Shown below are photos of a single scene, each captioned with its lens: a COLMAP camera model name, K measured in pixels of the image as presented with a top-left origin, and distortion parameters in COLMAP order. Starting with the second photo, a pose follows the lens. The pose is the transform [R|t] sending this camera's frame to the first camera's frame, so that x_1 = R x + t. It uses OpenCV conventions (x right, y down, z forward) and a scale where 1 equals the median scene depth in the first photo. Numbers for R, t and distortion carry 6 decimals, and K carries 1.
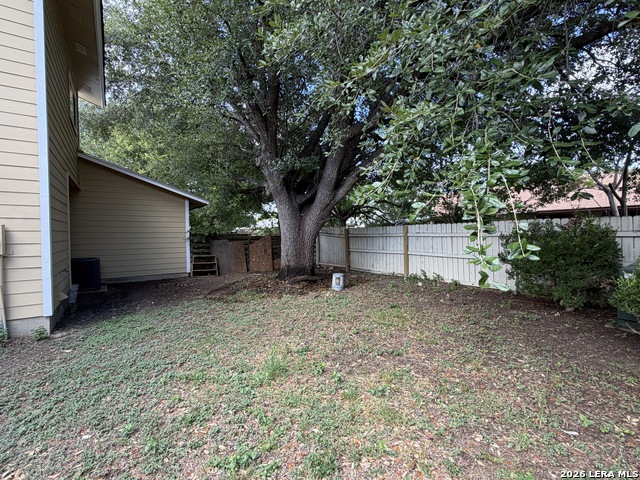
lens RADIAL K [[308.2, 0, 320.0], [0, 308.2, 240.0], [0, 0, 1]] dist [0.001654, 0.000425]
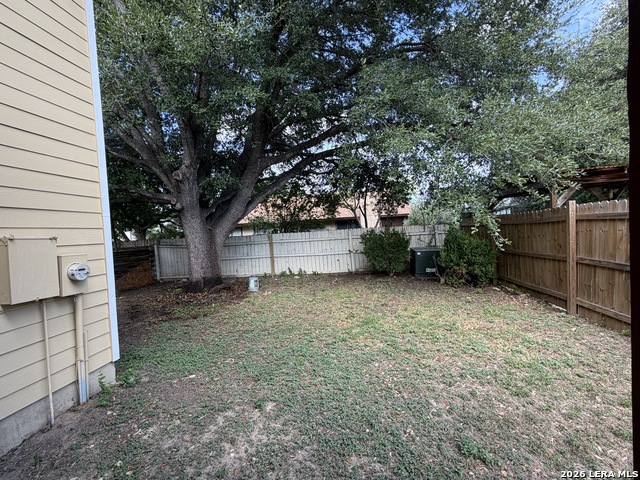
lens RADIAL K [[308.2, 0, 320.0], [0, 308.2, 240.0], [0, 0, 1]] dist [0.001654, 0.000425]
pose [[0.670166, -0.051799, 0.740402, -0.569974], [0.067173, 0.997701, 0.008999, -0.024321], [-0.739165, 0.043704, 0.672104, 0.013056]]
